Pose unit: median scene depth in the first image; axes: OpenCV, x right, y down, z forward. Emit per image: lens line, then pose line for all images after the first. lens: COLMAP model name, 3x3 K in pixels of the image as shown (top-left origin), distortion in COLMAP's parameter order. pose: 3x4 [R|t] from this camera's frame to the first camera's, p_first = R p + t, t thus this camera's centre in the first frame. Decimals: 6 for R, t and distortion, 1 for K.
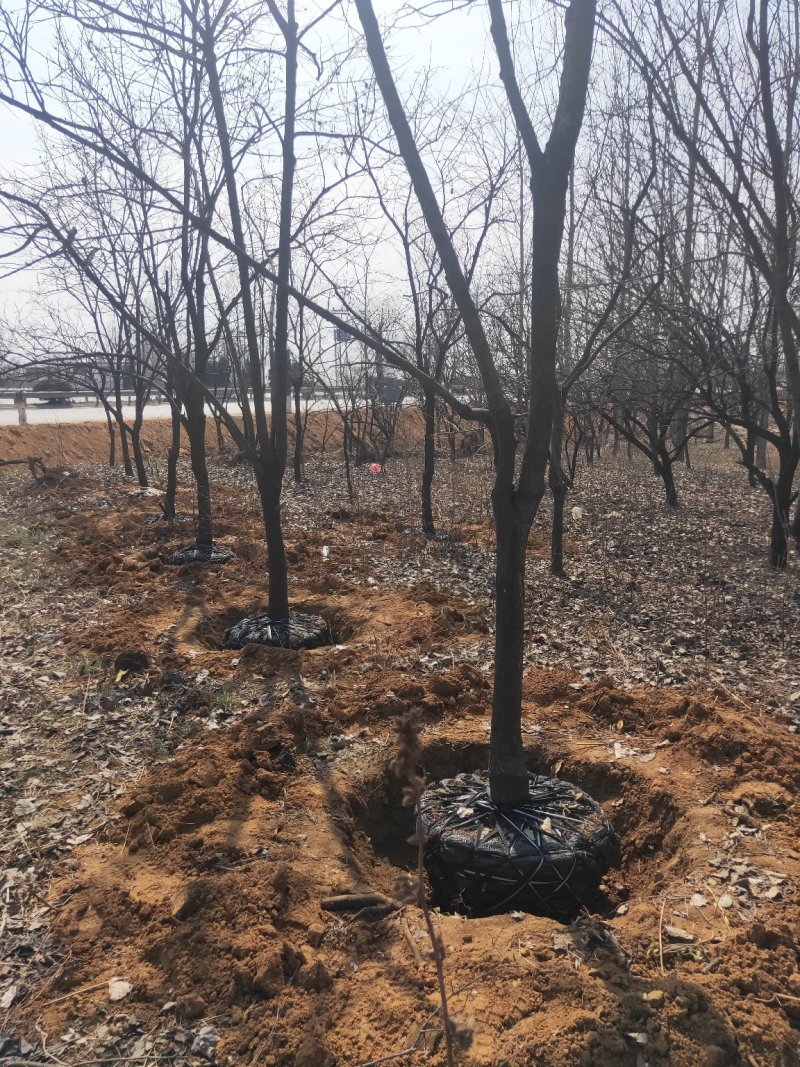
lens RADIAL K [[804.1, 0, 400.0], [0, 804.1, 533.5], [0, 0, 1]] dist [0.058484, -0.046551]
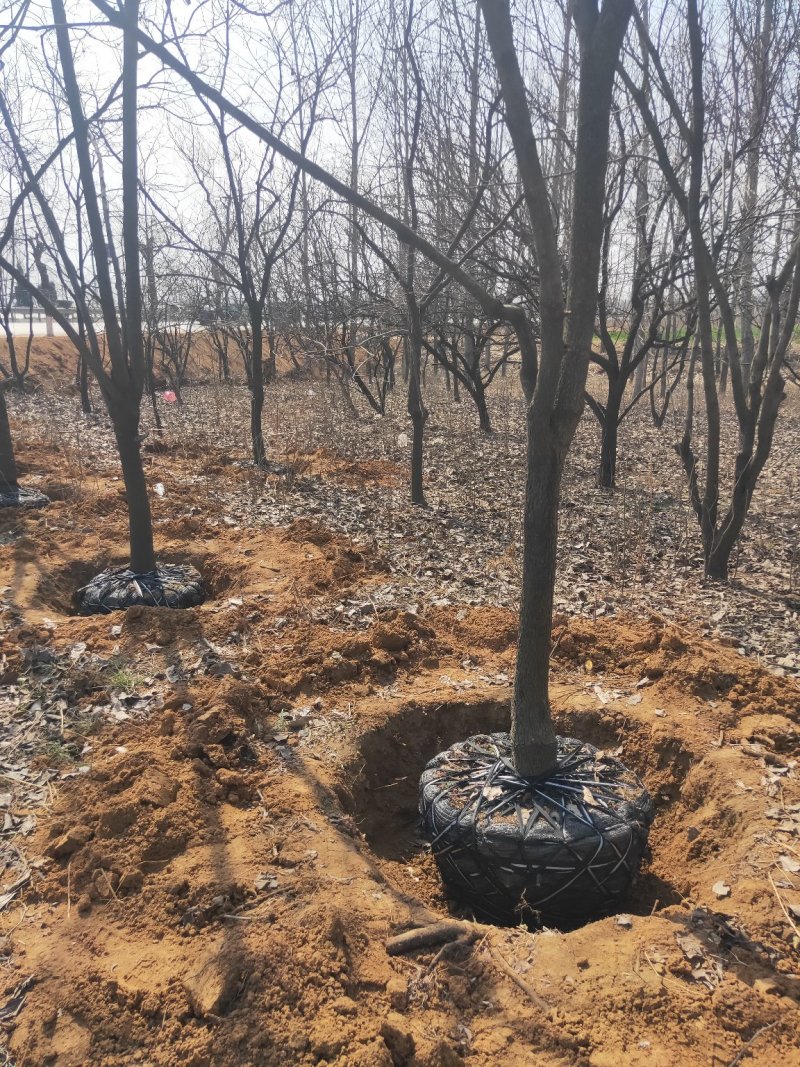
lens RADIAL K [[804.1, 0, 400.0], [0, 804.1, 533.5], [0, 0, 1]] dist [0.058484, -0.046551]
pose [[0.963554, -0.052108, 0.262390, -0.191588], [0.029508, 0.995563, 0.089349, -0.002401], [-0.265881, -0.078350, 0.960816, 0.207054]]
